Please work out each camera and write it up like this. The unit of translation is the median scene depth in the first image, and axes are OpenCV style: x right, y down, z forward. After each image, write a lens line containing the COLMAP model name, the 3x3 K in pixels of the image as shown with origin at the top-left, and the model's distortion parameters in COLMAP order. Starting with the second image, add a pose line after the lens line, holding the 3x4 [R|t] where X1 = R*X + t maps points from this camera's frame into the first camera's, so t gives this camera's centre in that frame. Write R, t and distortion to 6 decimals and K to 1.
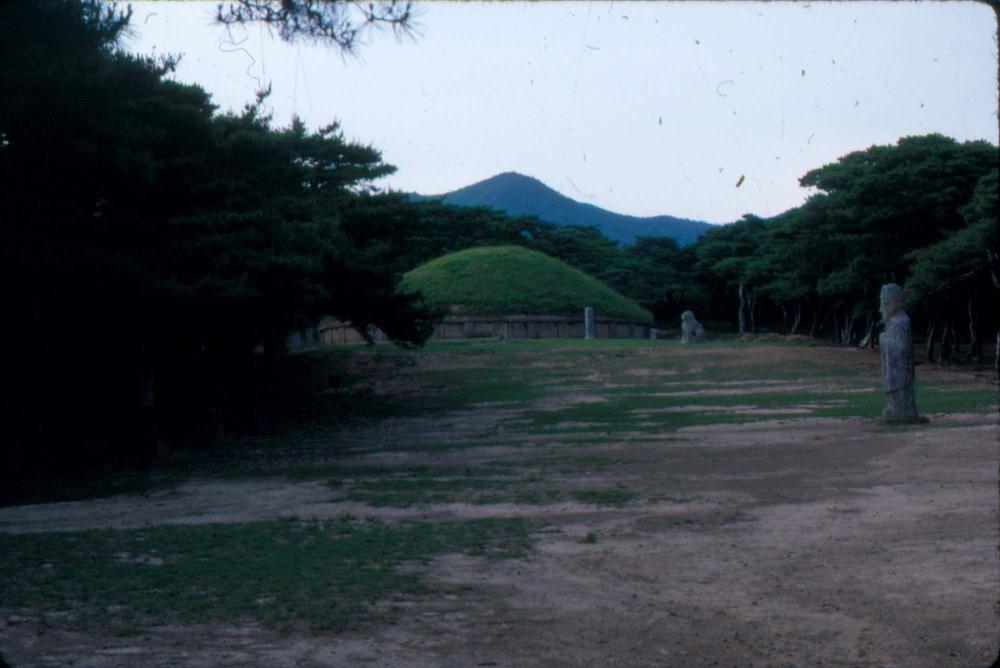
lens RADIAL K [[1525.8, 0, 468.3], [0, 1525.8, 286.7], [0, 0, 1]] dist [-0.096634, 0.000000]
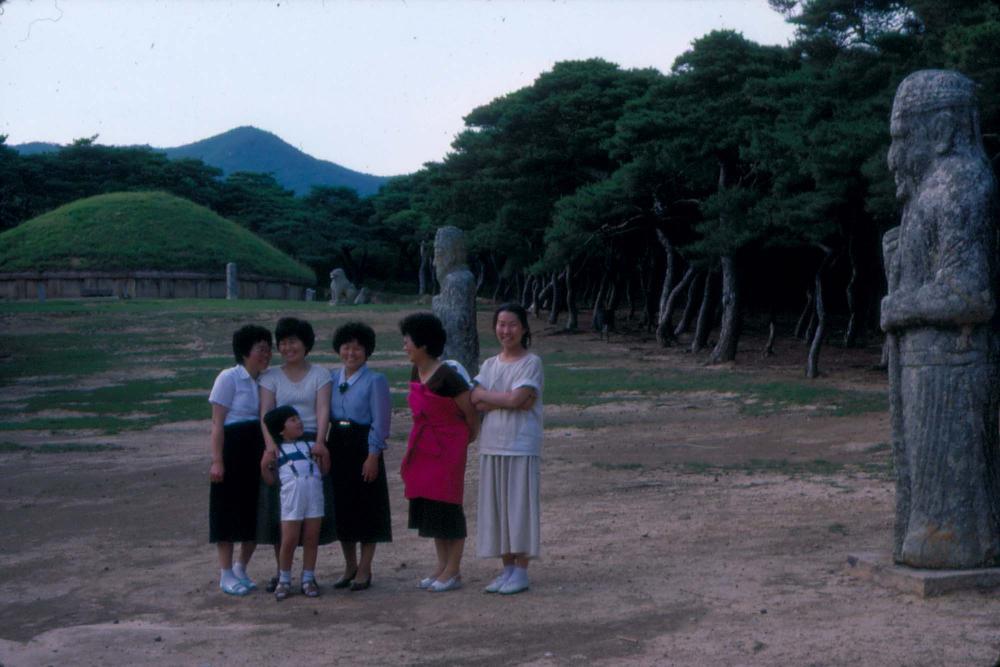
lens RADIAL K [[1525.8, 0, 496.1], [0, 1525.8, 332.8], [0, 0, 1]] dist [-0.096634, 0.000000]
pose [[0.983734, 0.006952, 0.179494, 0.072101], [-0.016974, 0.998377, 0.054357, 0.003639], [-0.178825, -0.056519, 0.982256, 0.121919]]
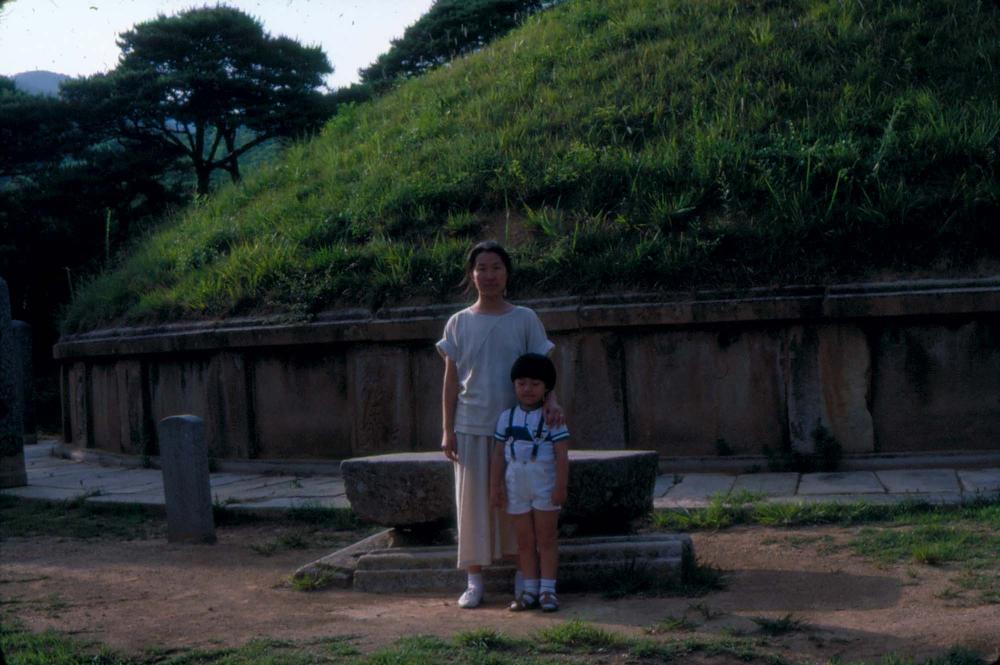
lens RADIAL K [[1525.8, 0, 499.4], [0, 1525.8, 332.3], [0, 0, 1]] dist [-0.096634, 0.000000]
pose [[0.945930, -0.031246, -0.322861, 0.037167], [0.049052, 0.997682, 0.047160, 0.016386], [0.320639, -0.060447, 0.945271, 0.873221]]
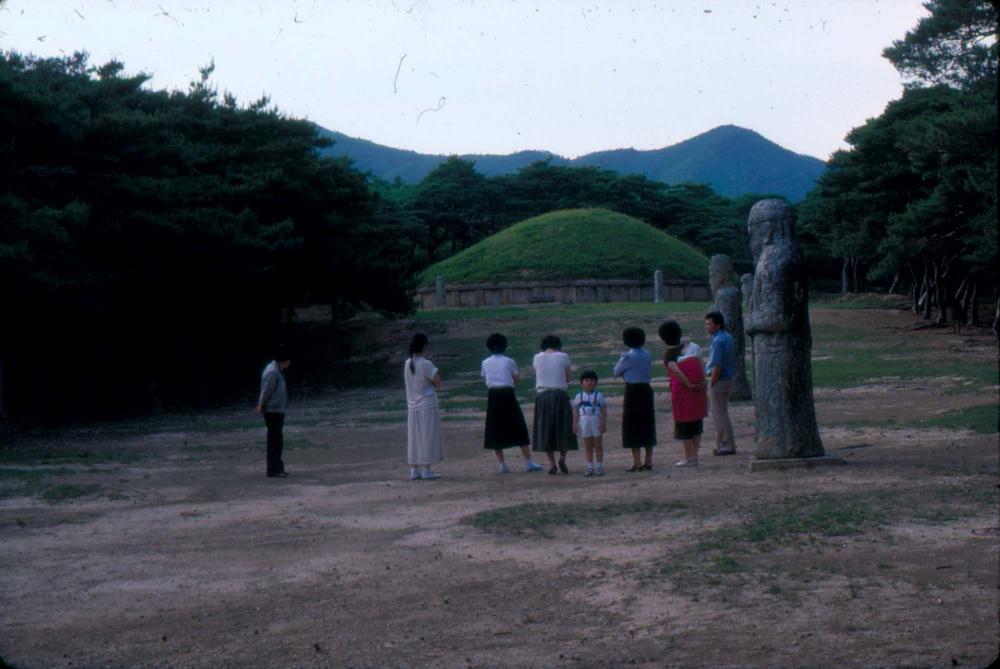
lens RADIAL K [[1525.8, 0, 494.1], [0, 1525.8, 340.3], [0, 0, 1]] dist [-0.096634, 0.000000]
pose [[0.989692, -0.010775, -0.142809, 0.113790], [0.019754, 0.997905, 0.061609, -0.003875], [0.141846, -0.063795, 0.987831, 0.014326]]
